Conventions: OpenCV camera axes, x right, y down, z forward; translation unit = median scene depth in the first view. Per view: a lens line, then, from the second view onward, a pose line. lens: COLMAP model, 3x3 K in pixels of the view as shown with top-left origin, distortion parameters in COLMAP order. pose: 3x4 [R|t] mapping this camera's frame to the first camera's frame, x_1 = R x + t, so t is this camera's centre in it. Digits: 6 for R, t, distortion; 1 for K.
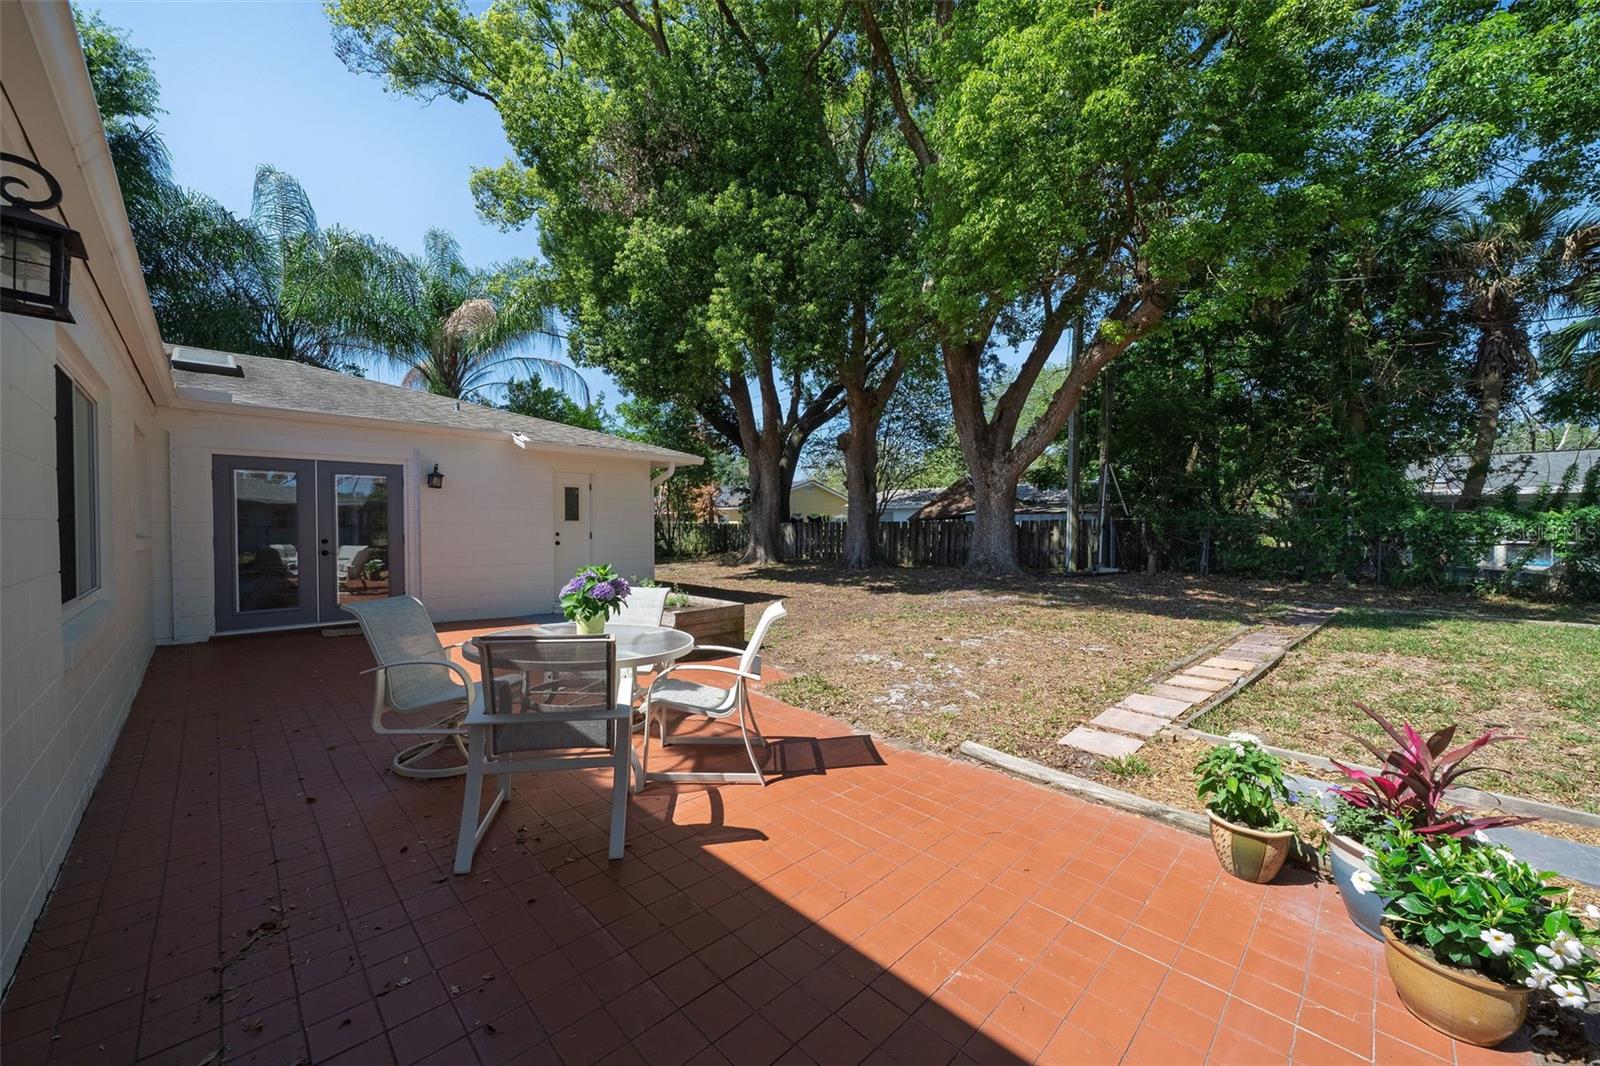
lens RADIAL K [[593.7, 0, 800.0], [0, 593.7, 533.0], [0, 0, 1]] dist [-0.001641, -0.000760]
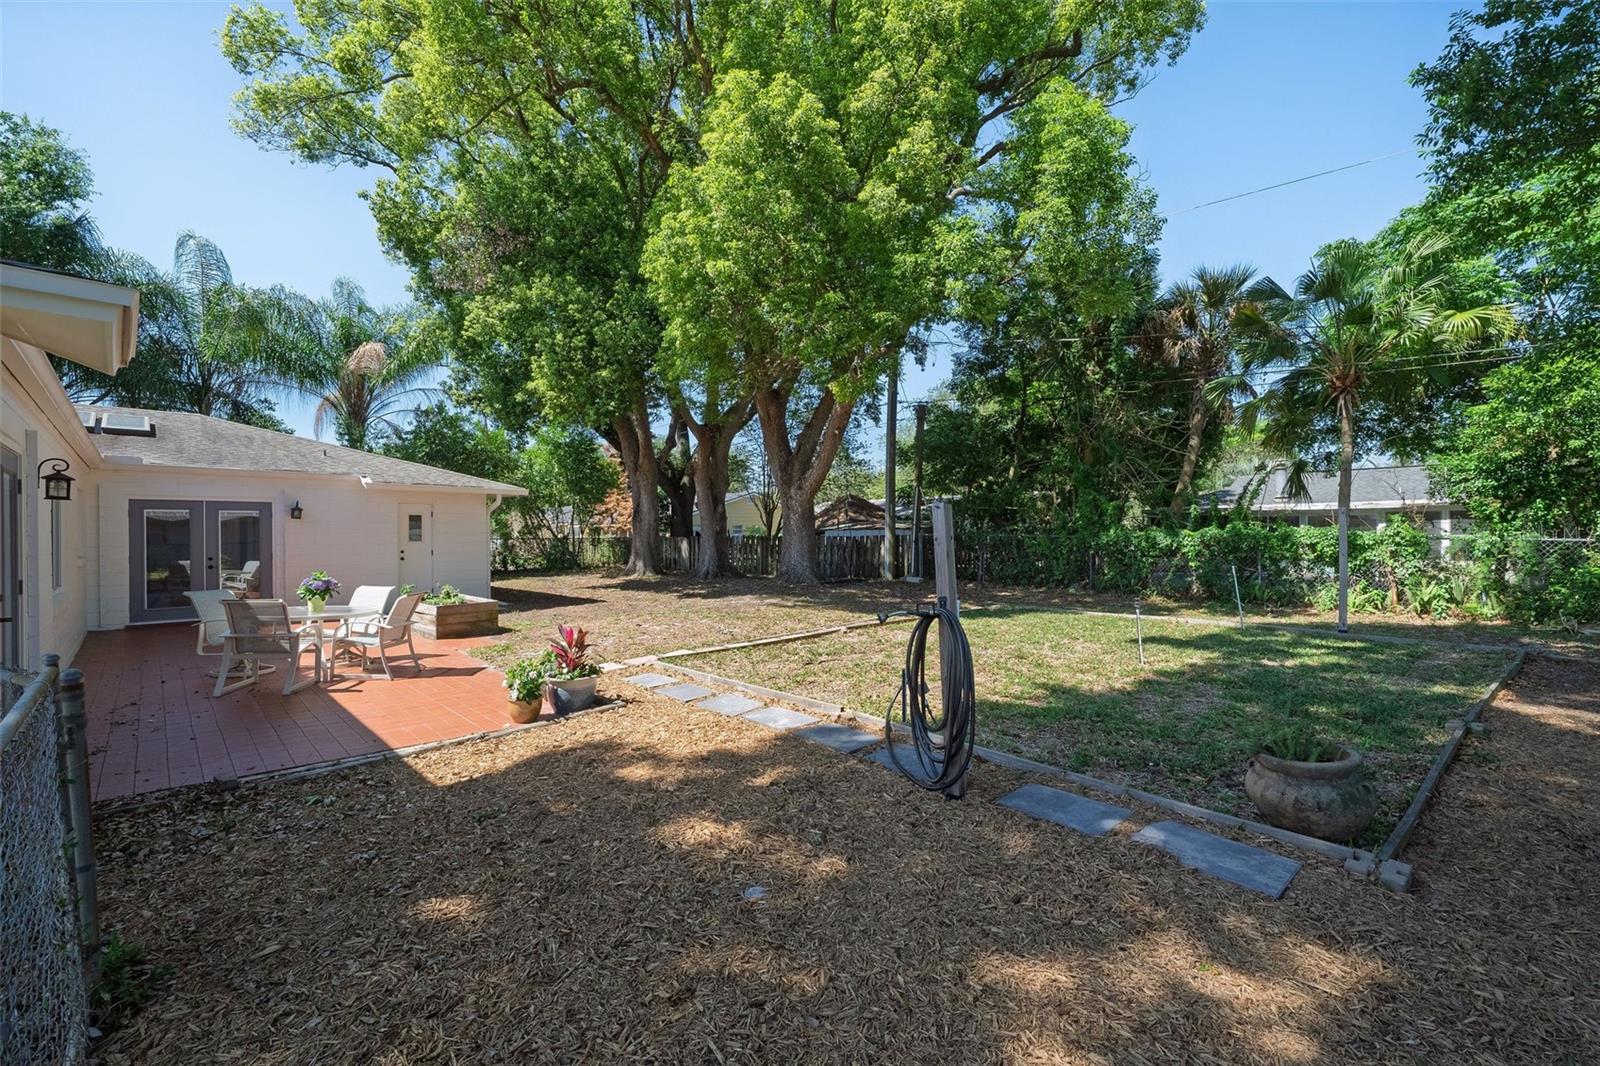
lens RADIAL K [[656.3, 0, 800.0], [0, 656.3, 533.0], [0, 0, 1]] dist [-0.001863, 0.000371]
pose [[0.999987, -0.004278, 0.002920, 0.323343], [0.004324, 0.999860, -0.016157, -0.008829], [-0.002851, 0.016170, 0.999865, -0.304002]]
